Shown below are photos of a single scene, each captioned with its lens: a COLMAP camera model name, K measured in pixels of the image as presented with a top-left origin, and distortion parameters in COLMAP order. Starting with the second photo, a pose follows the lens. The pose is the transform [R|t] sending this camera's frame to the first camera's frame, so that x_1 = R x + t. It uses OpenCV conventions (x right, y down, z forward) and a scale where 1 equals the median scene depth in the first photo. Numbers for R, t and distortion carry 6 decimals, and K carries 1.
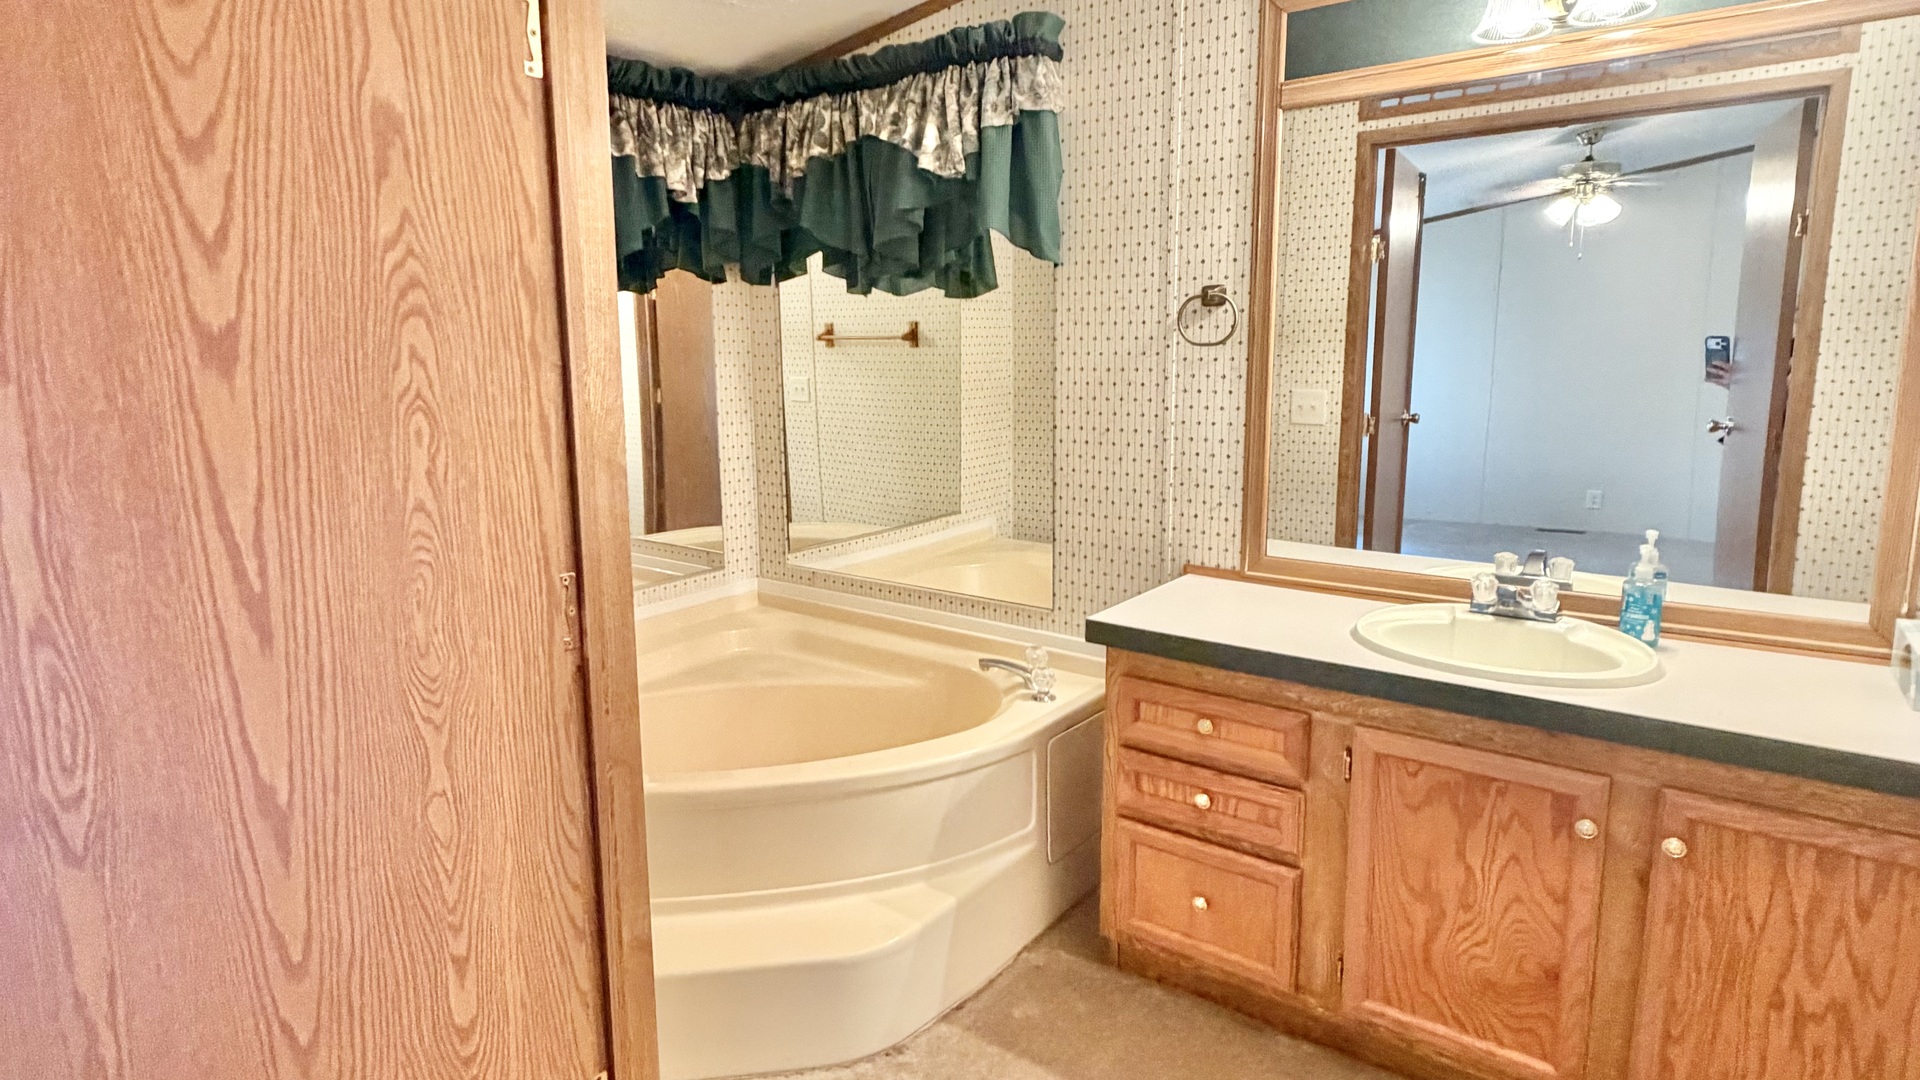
lens RADIAL K [[1026.4, 0, 968.1], [0, 1026.4, 506.2], [0, 0, 1]] dist [0.004514, -0.001909]
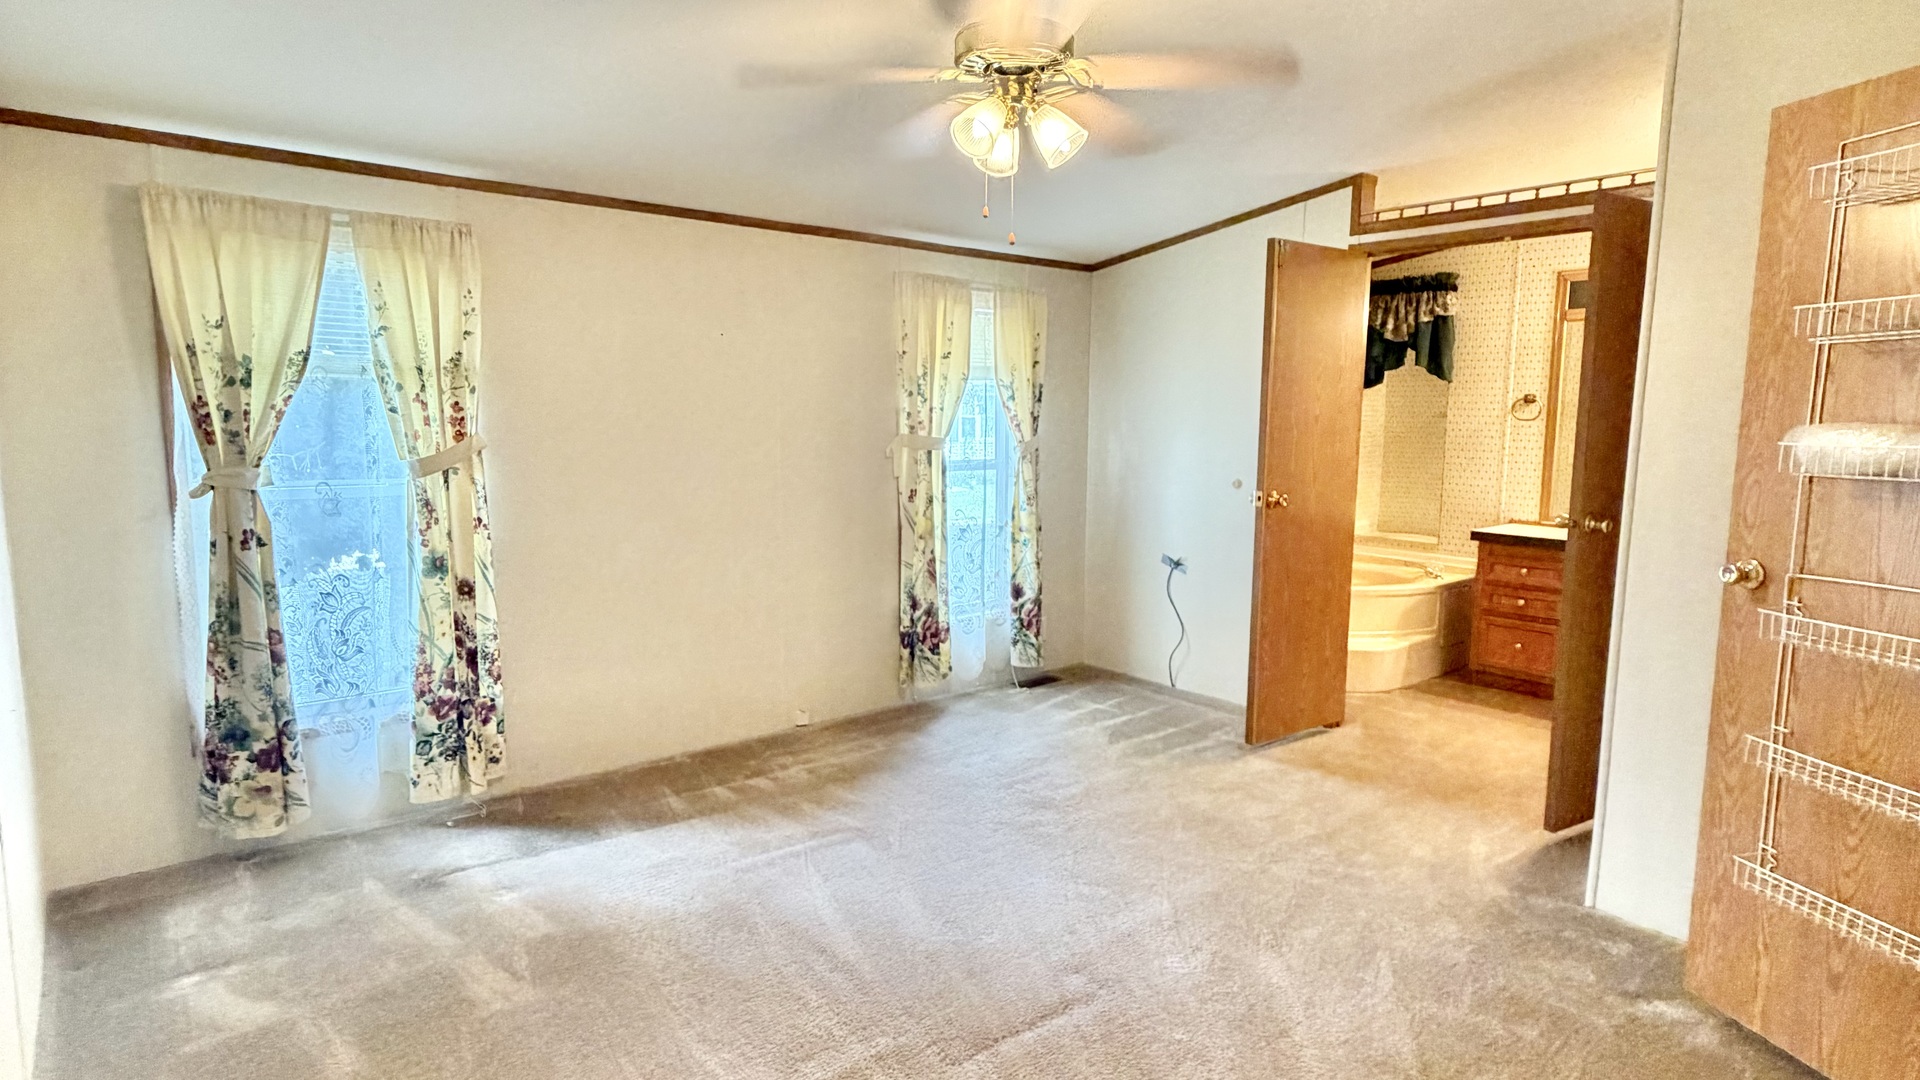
lens RADIAL K [[1026.4, 0, 957.2], [0, 1026.4, 534.4], [0, 0, 1]] dist [0.004514, -0.001909]
pose [[0.972989, 0.041712, -0.227051, -0.480910], [-0.047224, 0.998705, -0.018900, 0.204215], [0.225969, 0.029112, 0.973700, -1.541169]]
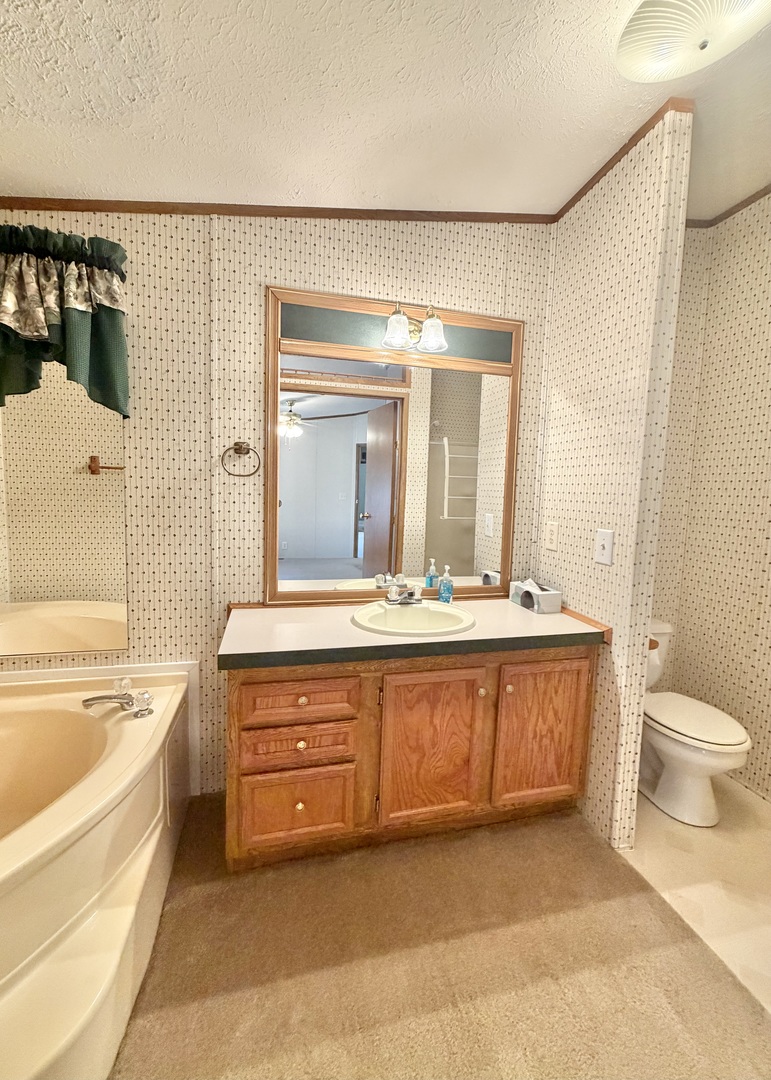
lens RADIAL K [[435.1, 0, 382.5], [0, 435.1, 527.9], [0, 0, 1]] dist [0.000569, 0.000337]
pose [[0.630672, -0.040973, 0.774967, -0.197377], [0.081875, 0.996545, -0.013942, -0.041064], [-0.771719, 0.072243, 0.631847, 0.369796]]
